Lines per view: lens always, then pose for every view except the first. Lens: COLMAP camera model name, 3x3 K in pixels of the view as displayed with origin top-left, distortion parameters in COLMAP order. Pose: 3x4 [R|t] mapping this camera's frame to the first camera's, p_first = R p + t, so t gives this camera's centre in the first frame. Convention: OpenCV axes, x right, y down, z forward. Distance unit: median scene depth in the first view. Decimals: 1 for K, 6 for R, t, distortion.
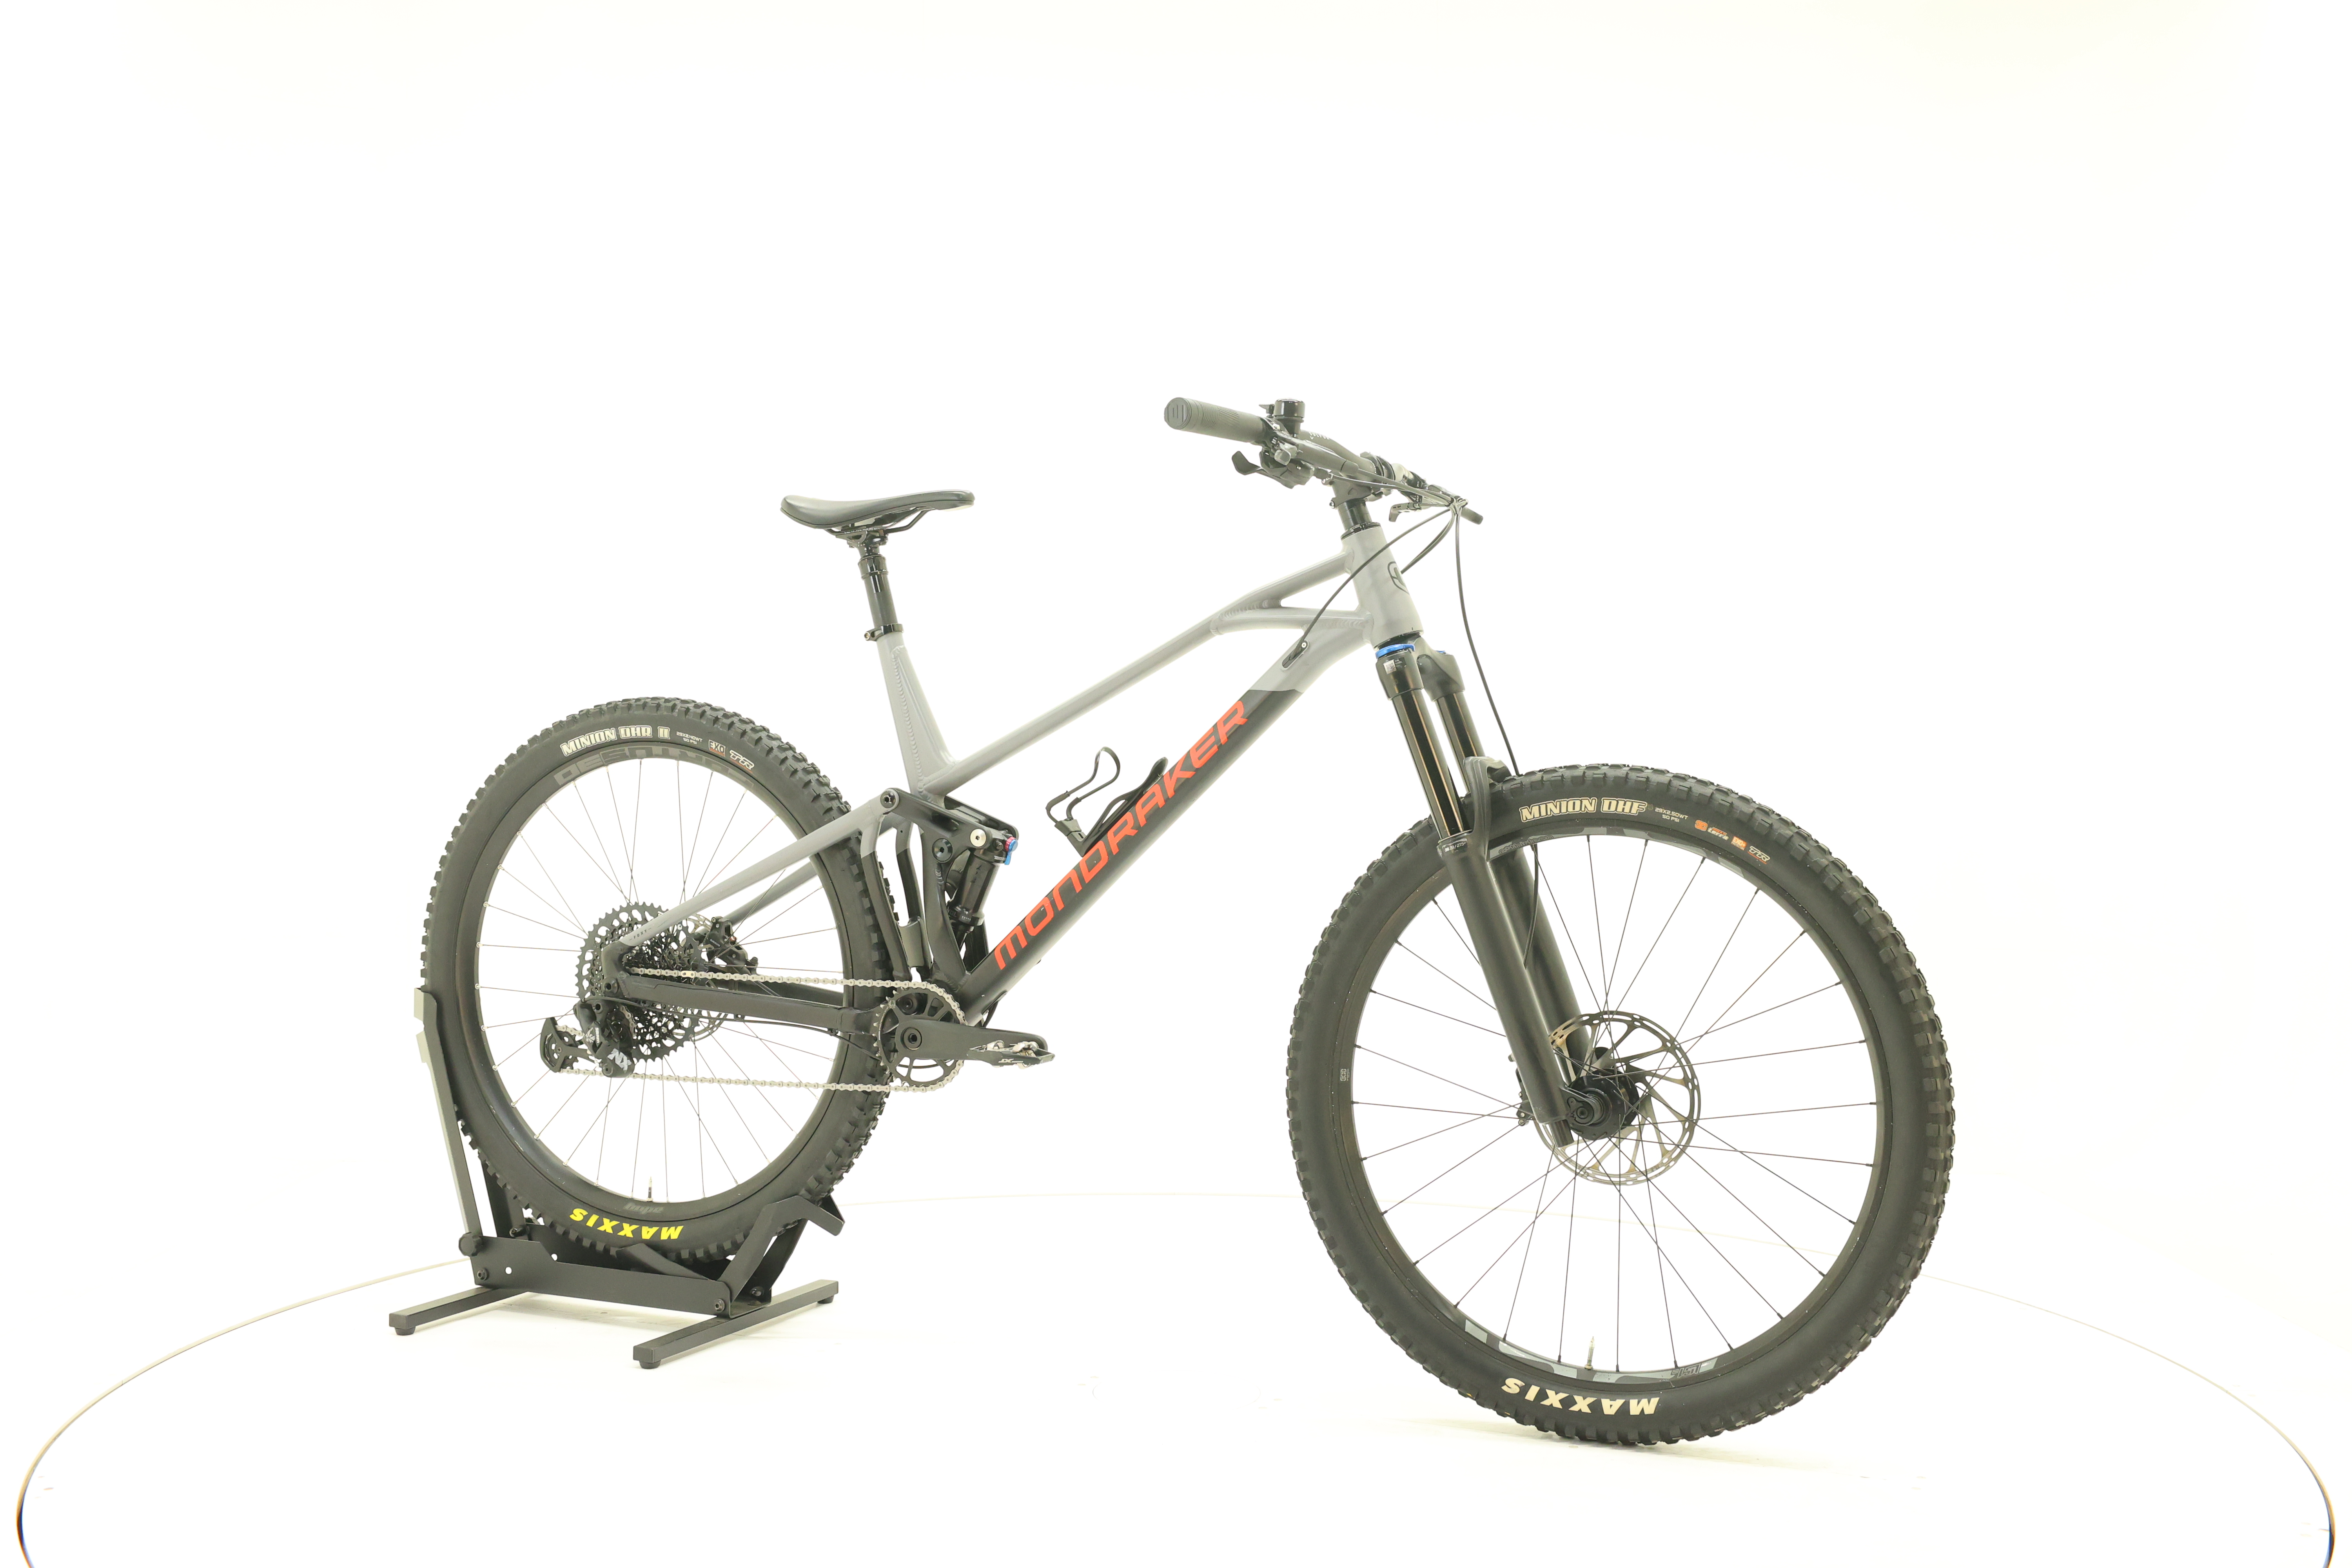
lens RADIAL K [[2502.4, 0, 1172.7], [0, 2502.4, 784.7], [0, 0, 1]] dist [0.007963, 0.000000]
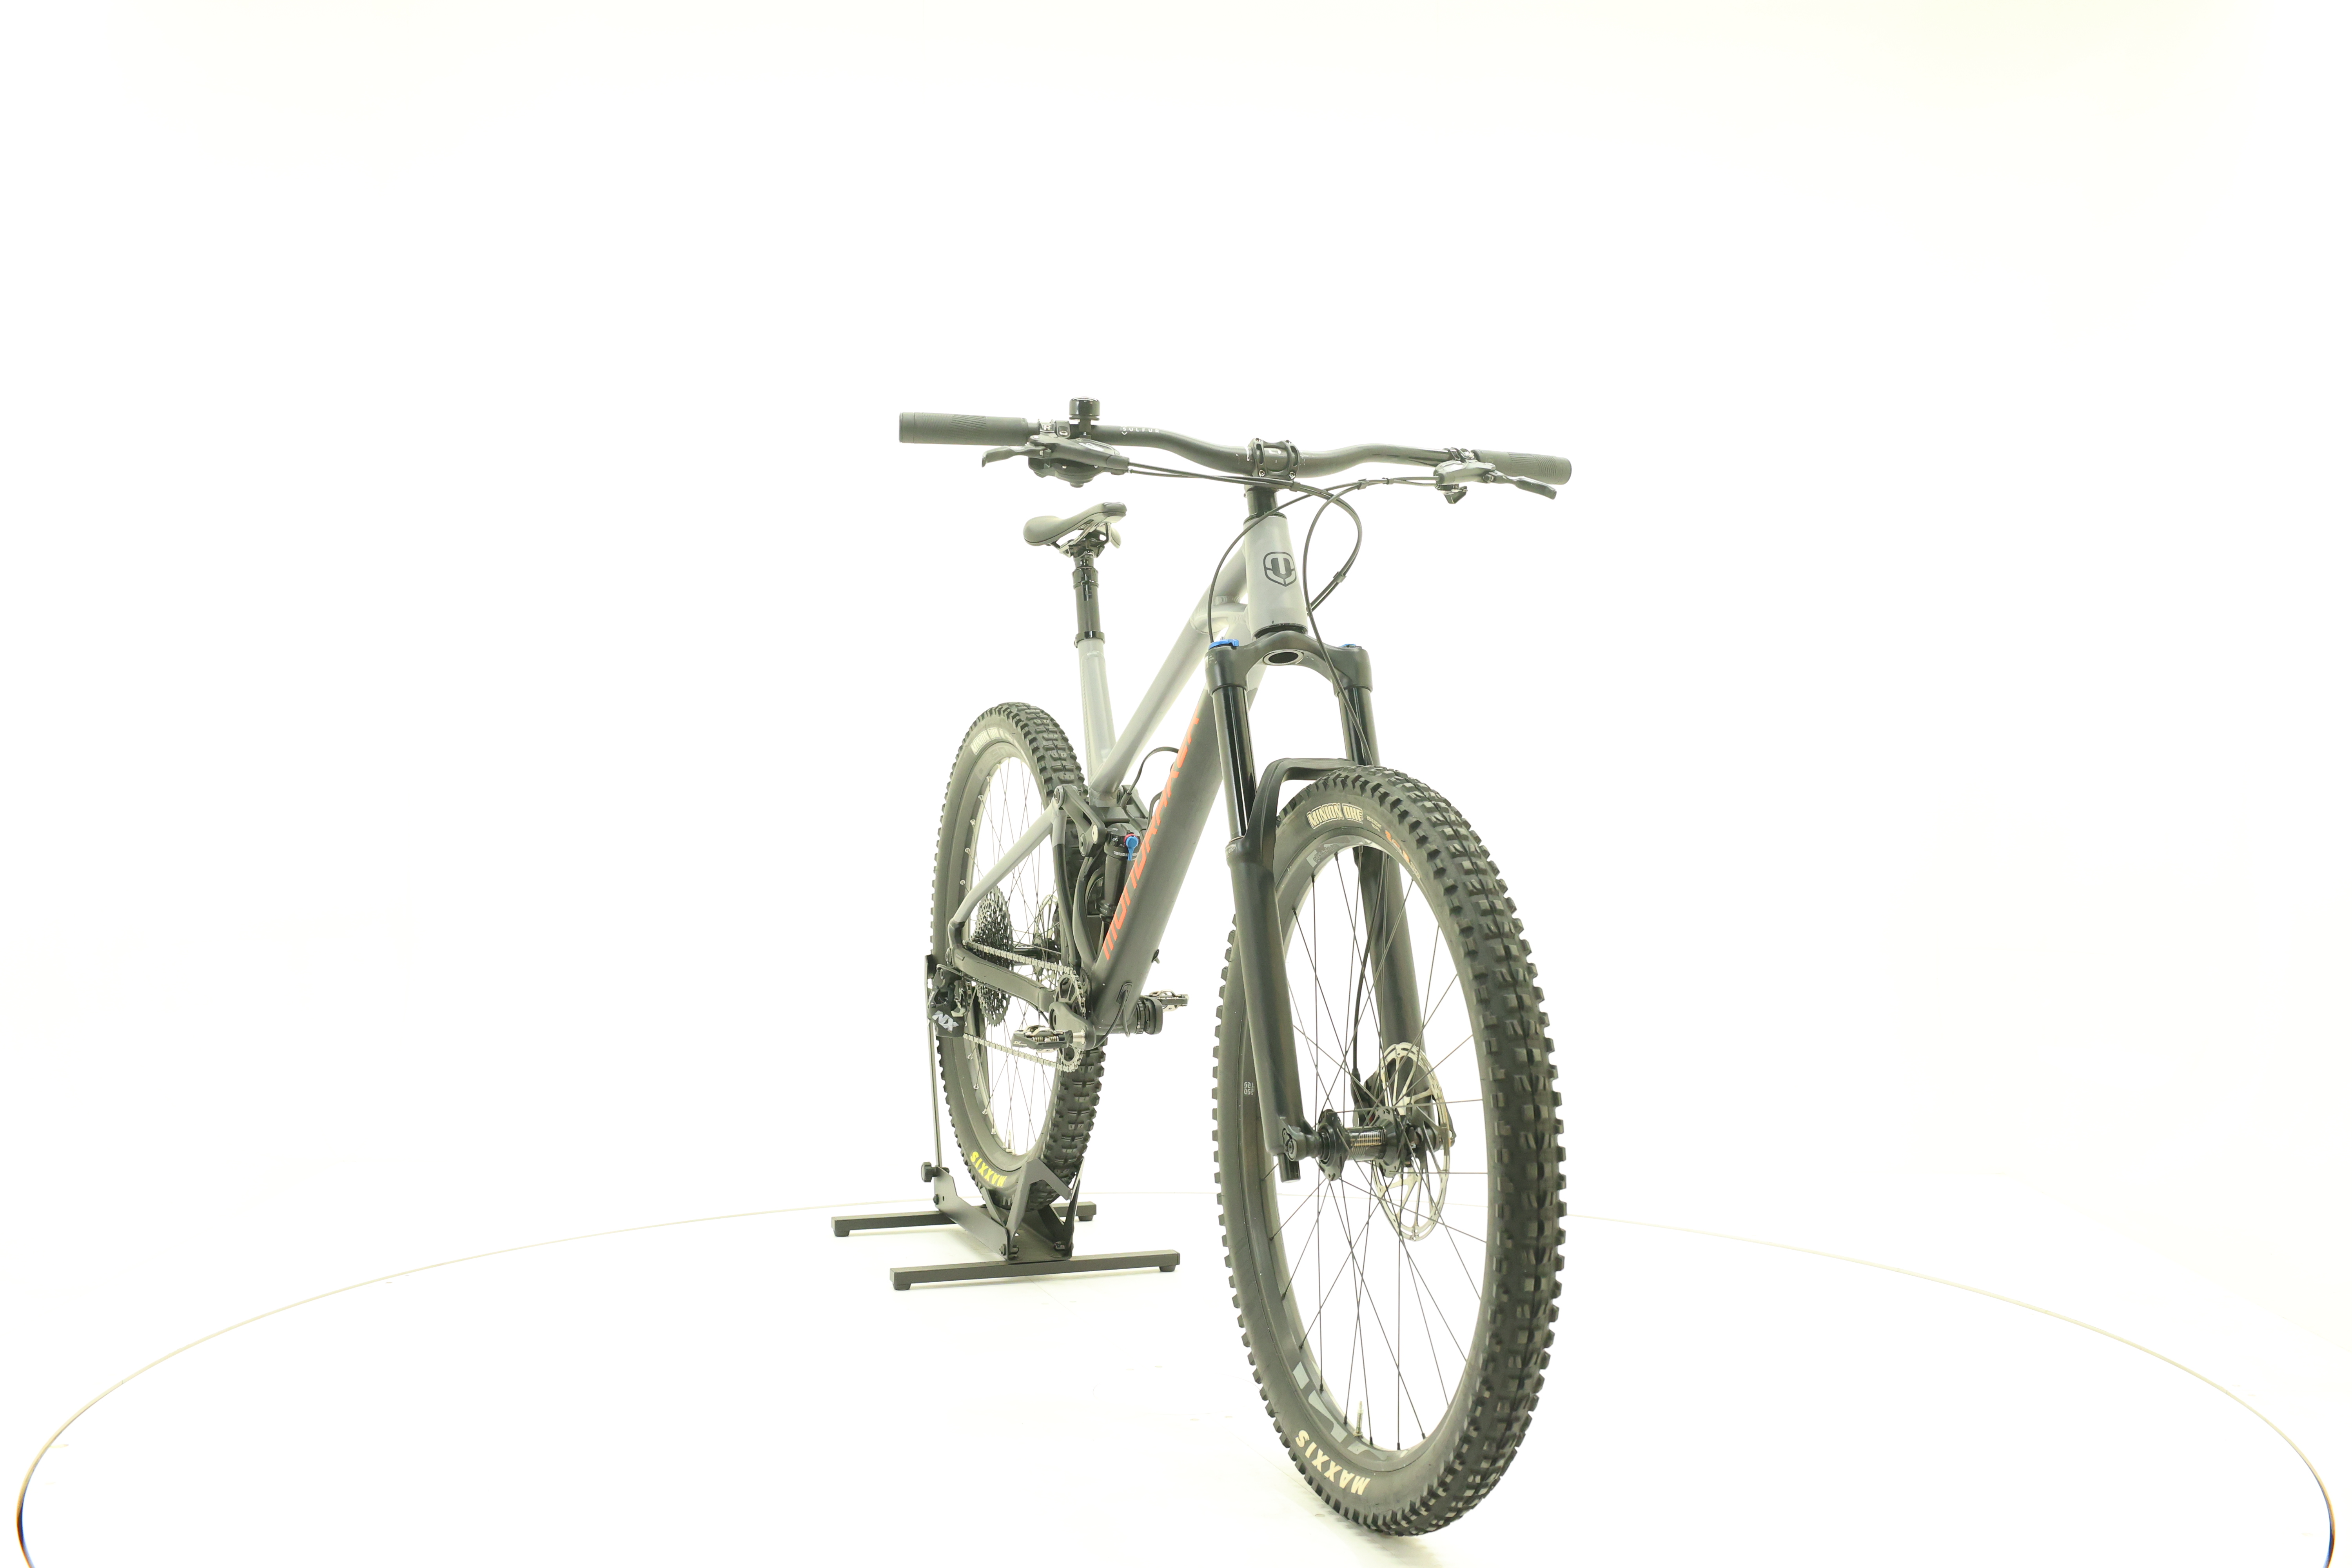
lens RADIAL K [[2502.4, 0, 1176.1], [0, 2502.4, 790.4], [0, 0, 1]] dist [0.007963, 0.000000]
pose [[0.697270, 0.015305, -0.716645, 0.687740], [-0.015810, 0.999857, 0.005971, -0.003542], [0.716634, 0.007167, 0.697413, 0.289560]]
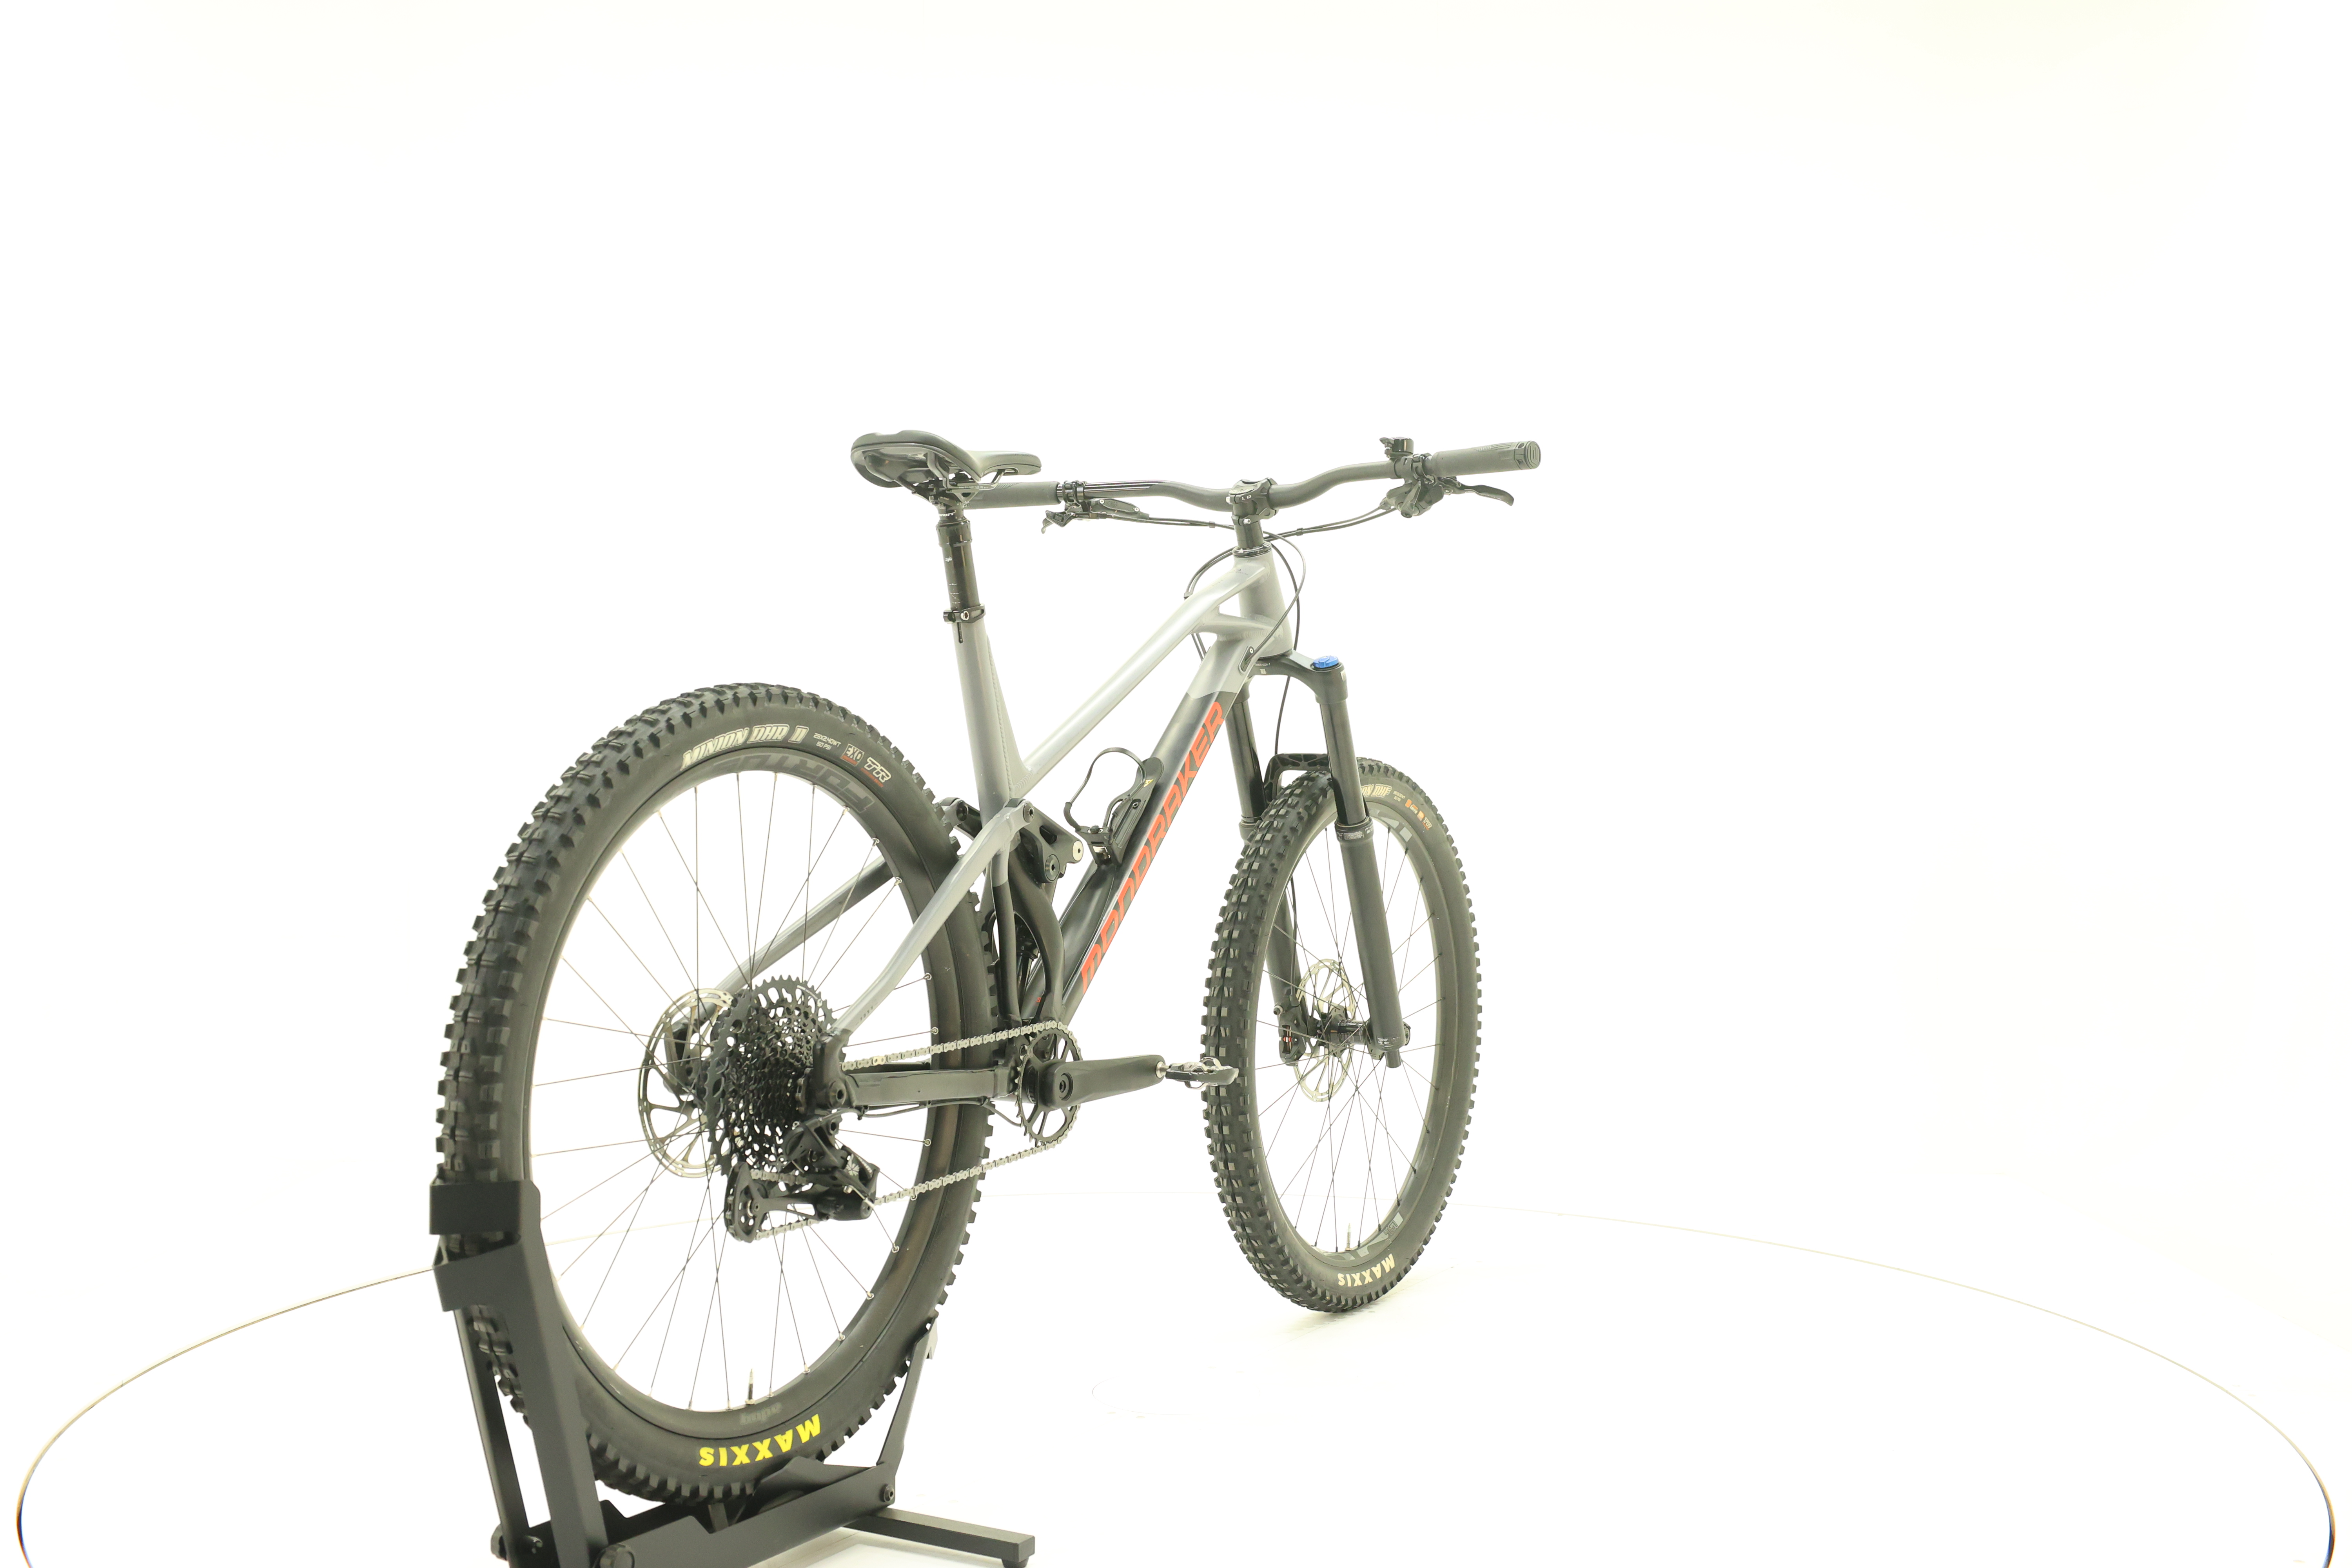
lens RADIAL K [[2502.4, 0, 1179.1], [0, 2502.4, 769.7], [0, 0, 1]] dist [0.007963, 0.000000]
pose [[0.092476, -0.018676, 0.995540, -0.951738], [0.016064, 0.999722, 0.017262, -0.022260], [-0.995585, 0.014396, 0.092750, 0.869358]]
